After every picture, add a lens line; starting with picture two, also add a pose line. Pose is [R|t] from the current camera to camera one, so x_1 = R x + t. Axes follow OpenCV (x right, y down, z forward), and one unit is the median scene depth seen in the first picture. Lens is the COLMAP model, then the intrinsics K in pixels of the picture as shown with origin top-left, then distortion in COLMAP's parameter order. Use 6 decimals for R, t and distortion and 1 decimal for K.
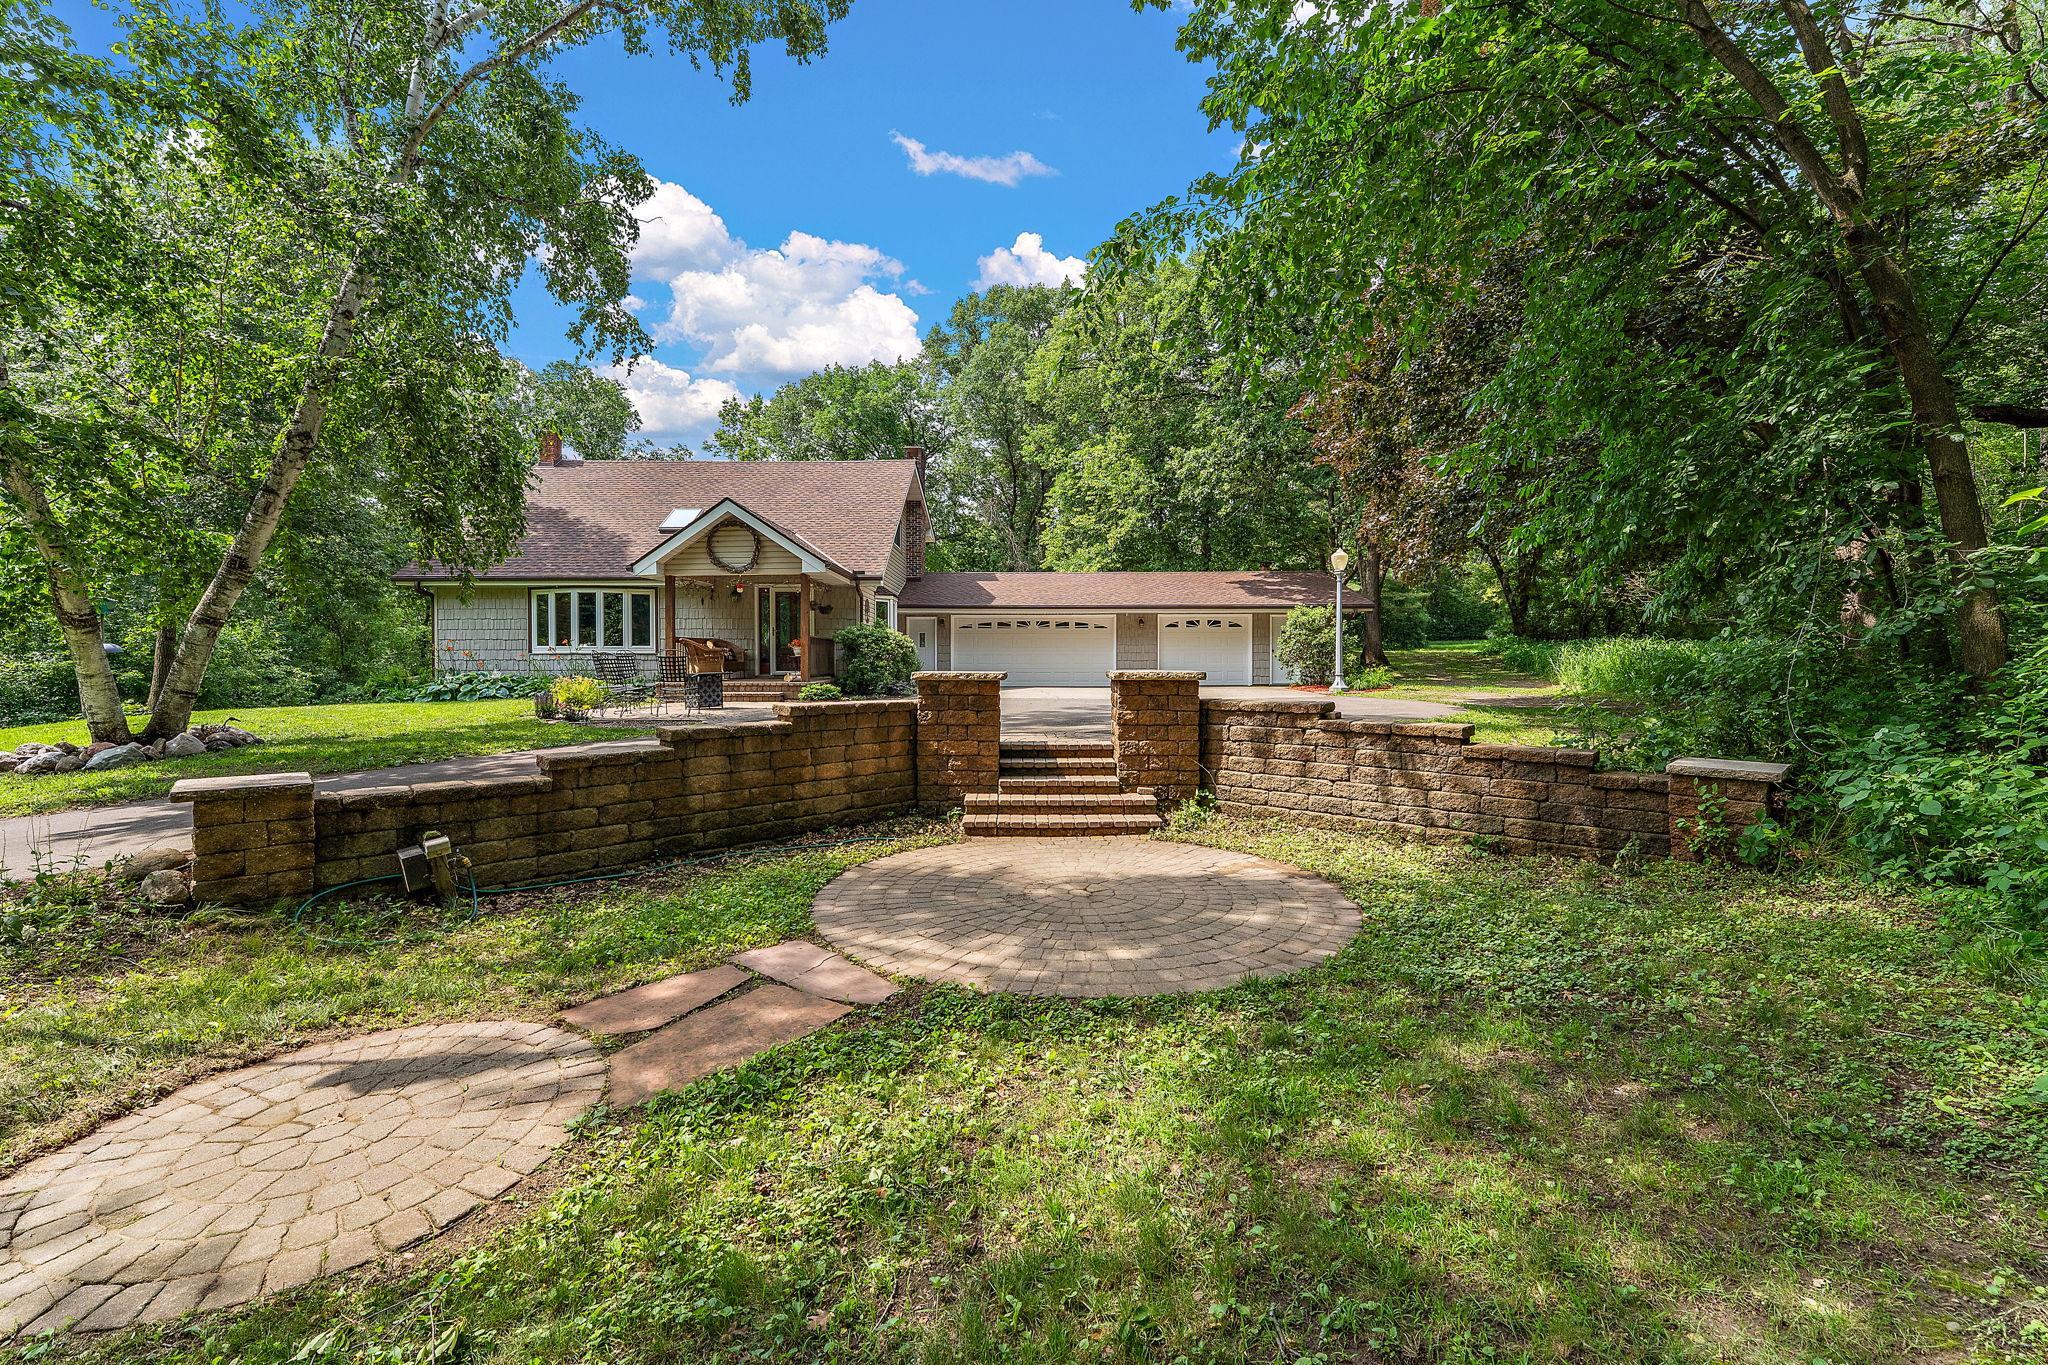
lens RADIAL K [[870.3, 0, 1024.0], [0, 870.3, 682.5], [0, 0, 1]] dist [0.000449, 0.000011]
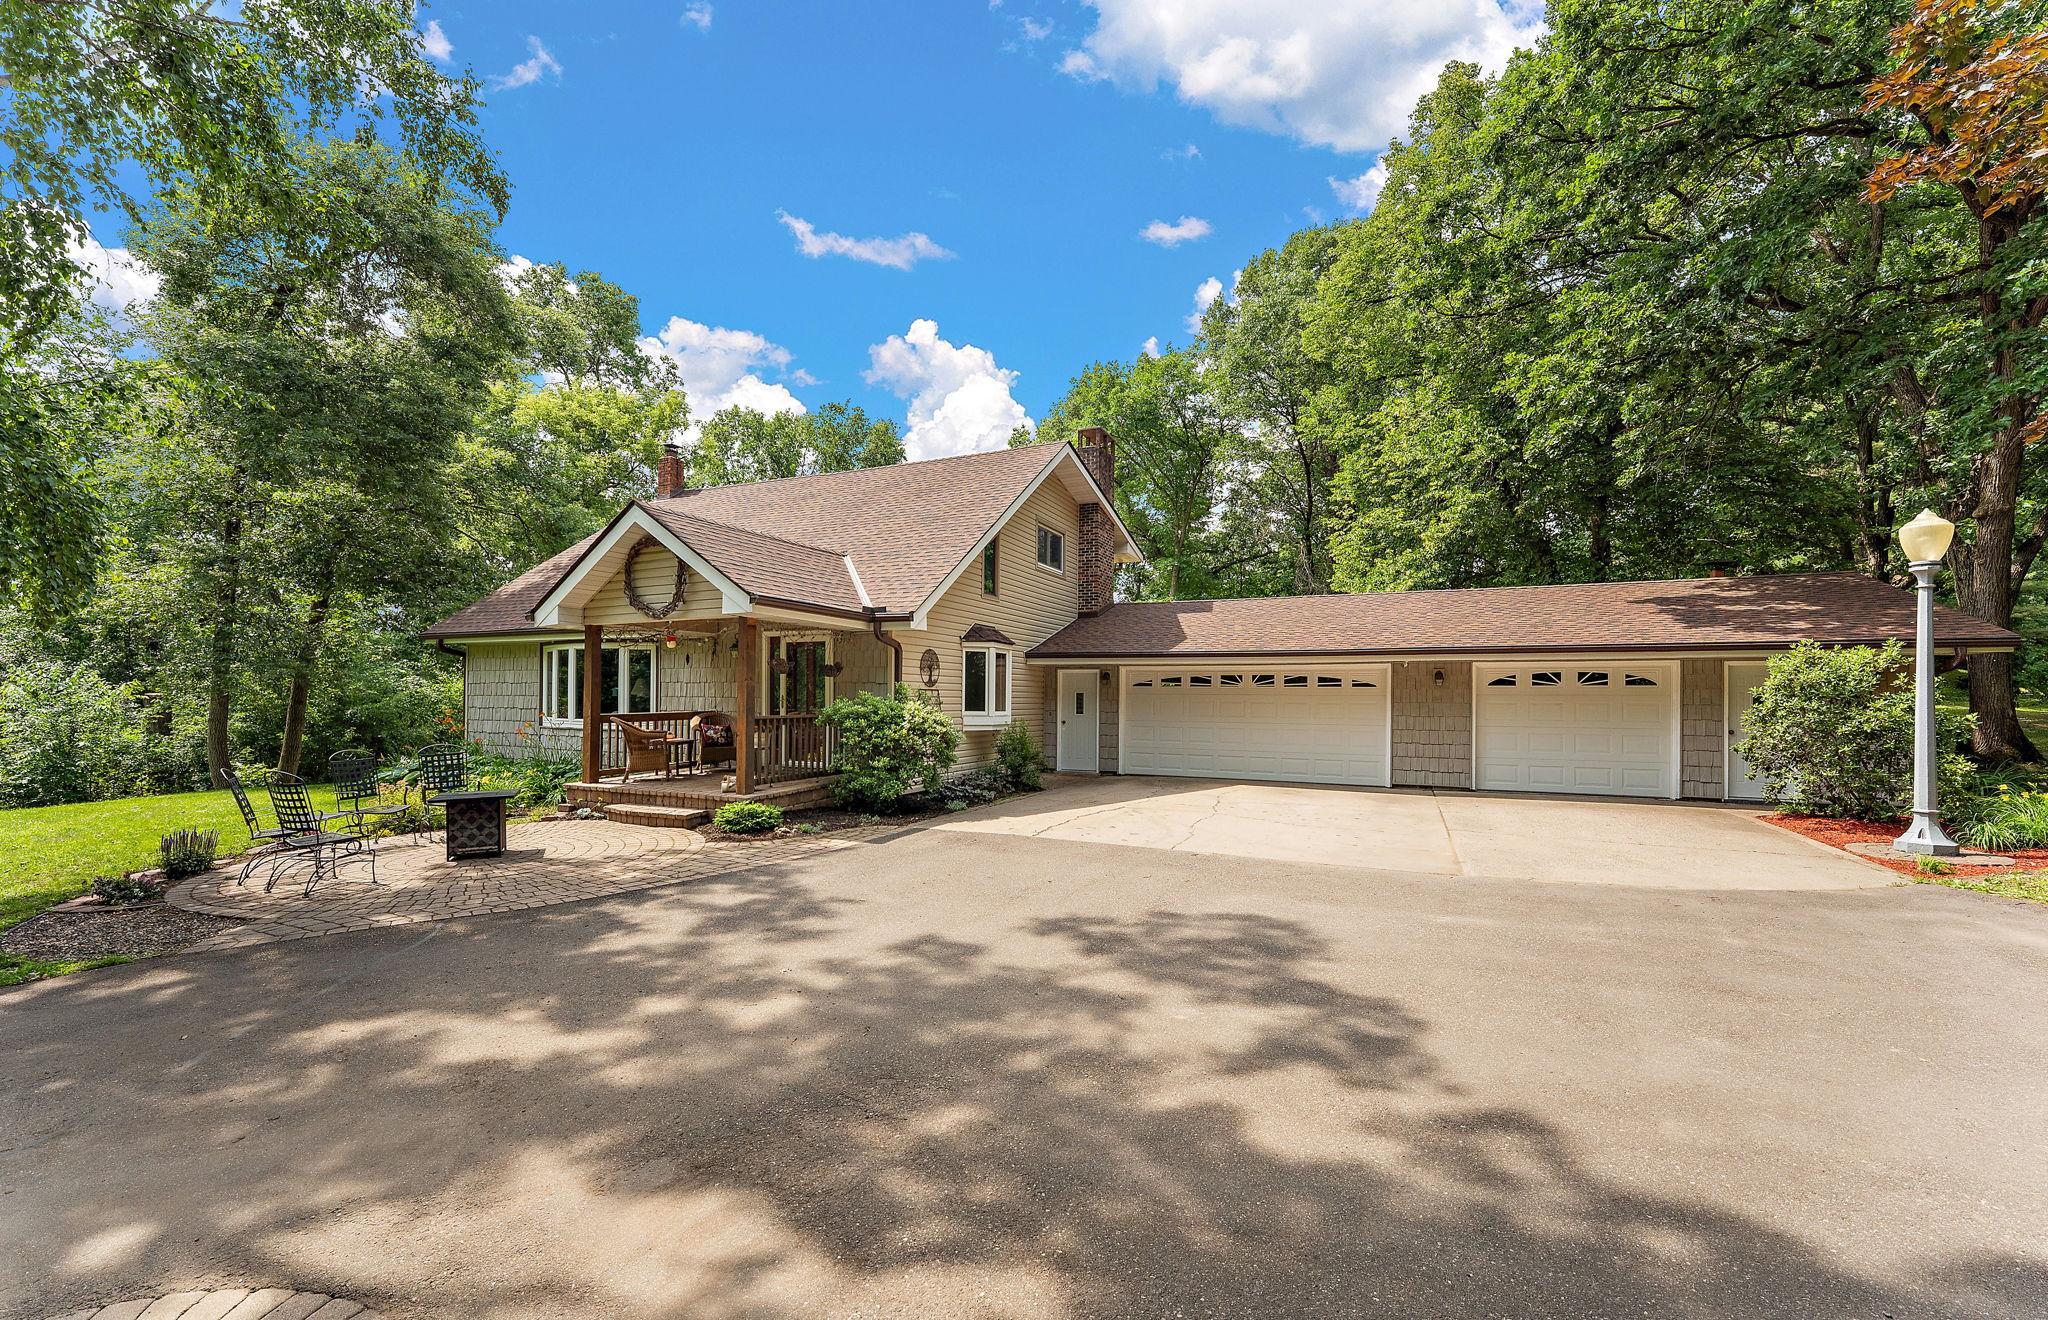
lens RADIAL K [[845.1, 0, 1025.1], [0, 845.1, 696.4], [0, 0, 1]] dist [-0.000123, 0.000223]
pose [[0.906294, 0.007890, -0.422574, 0.122682], [-0.015646, 0.999767, -0.014890, -0.044134], [0.422358, 0.020106, 0.906206, 0.389070]]
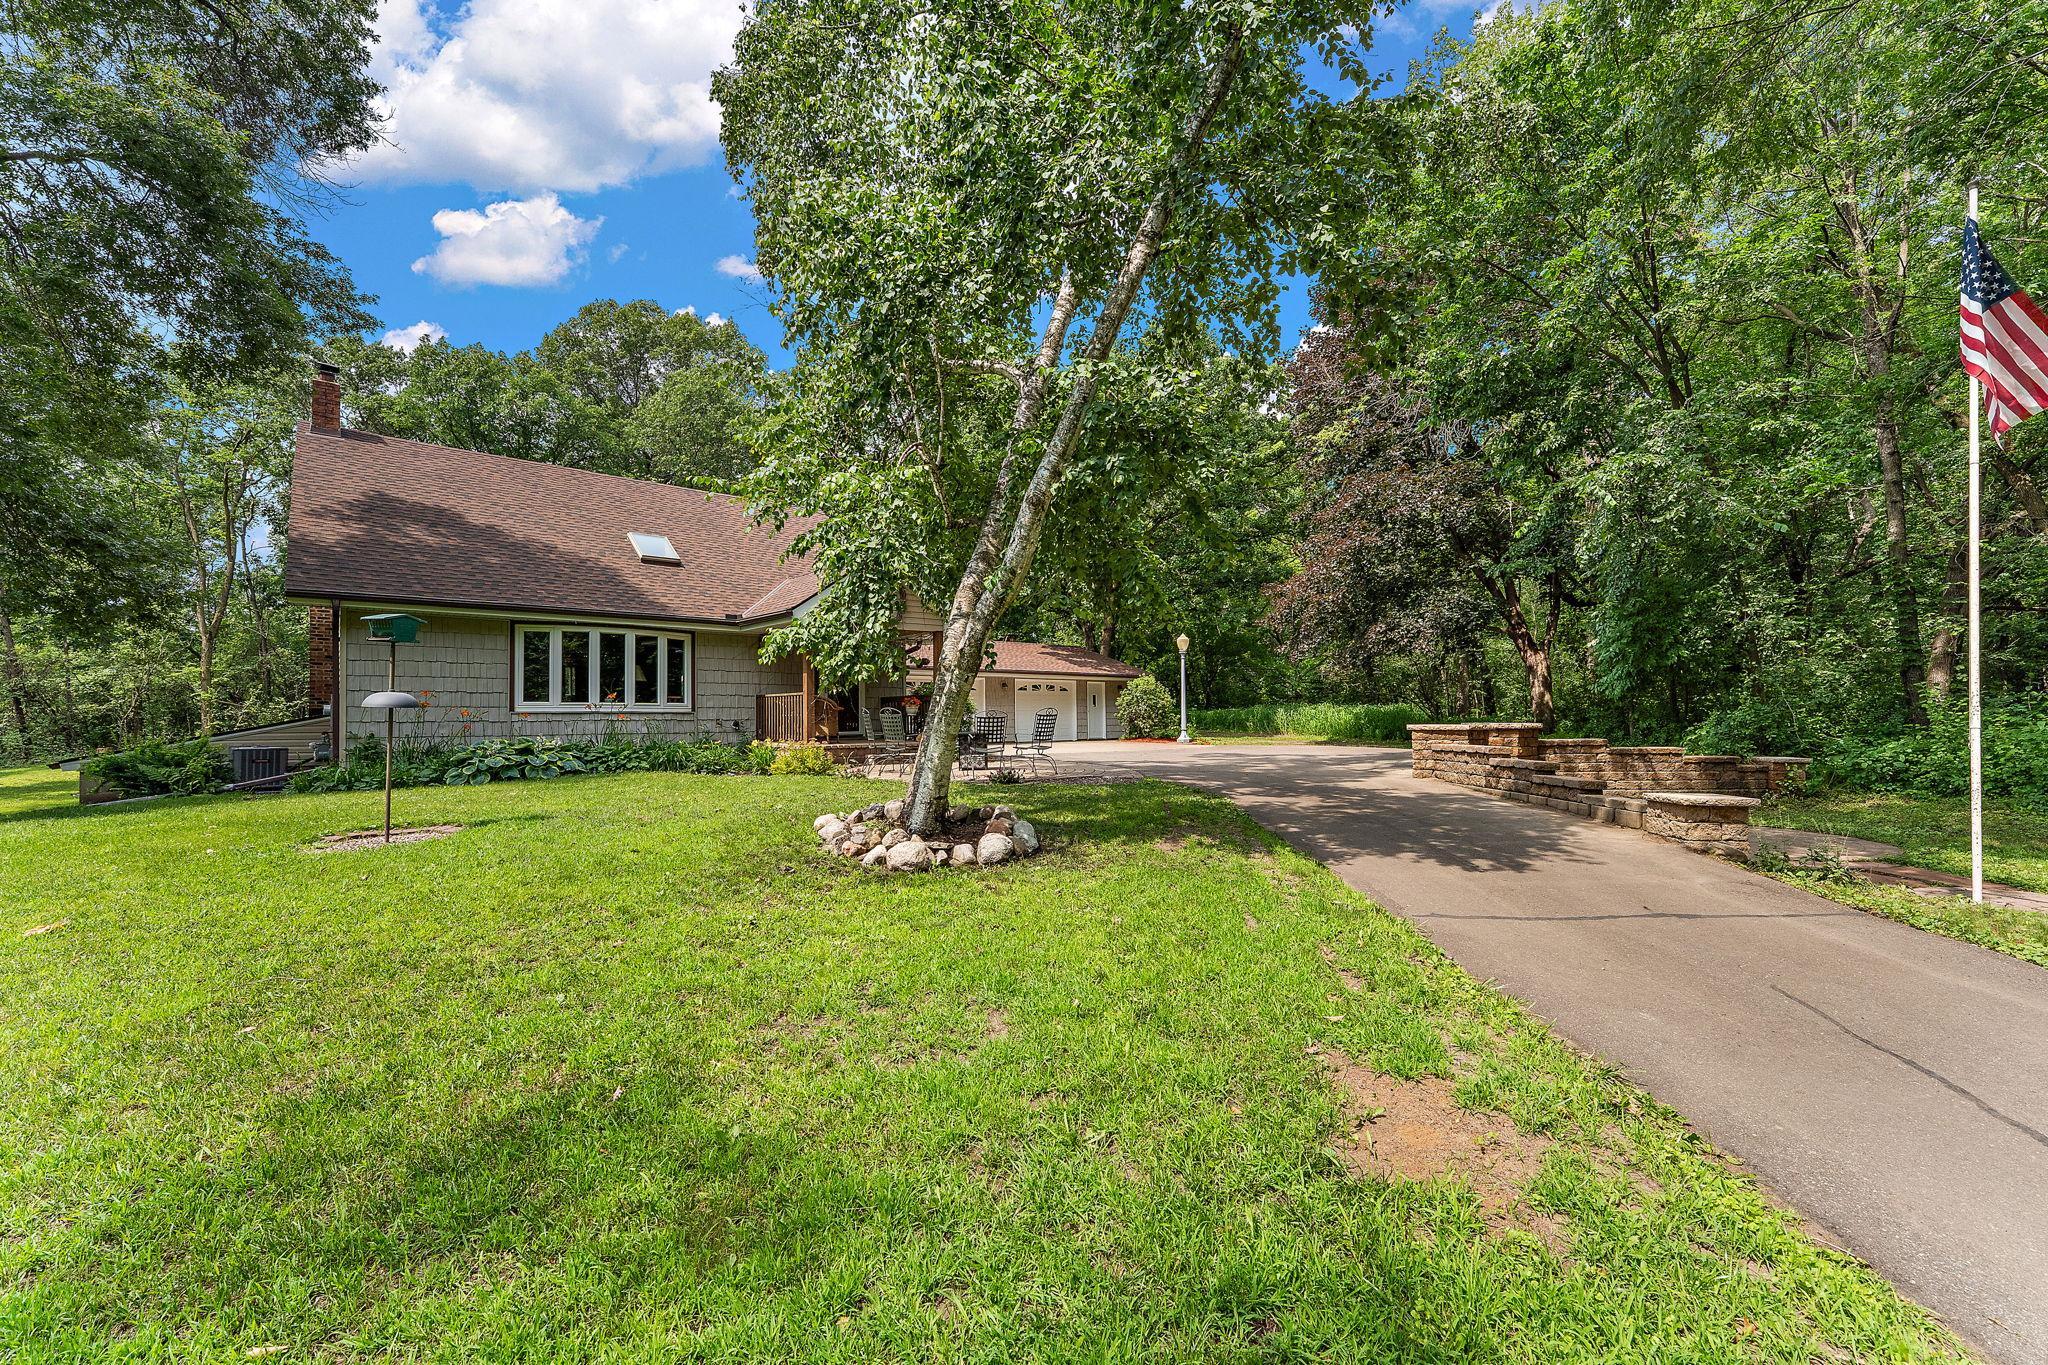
lens RADIAL K [[870.3, 0, 1024.0], [0, 870.3, 682.5], [0, 0, 1]] dist [0.000449, 0.000011]
pose [[0.756696, 0.025532, 0.653268, -0.568636], [0.018698, 0.997983, -0.060663, -0.004855], [-0.653500, 0.058118, 0.754692, 0.143057]]
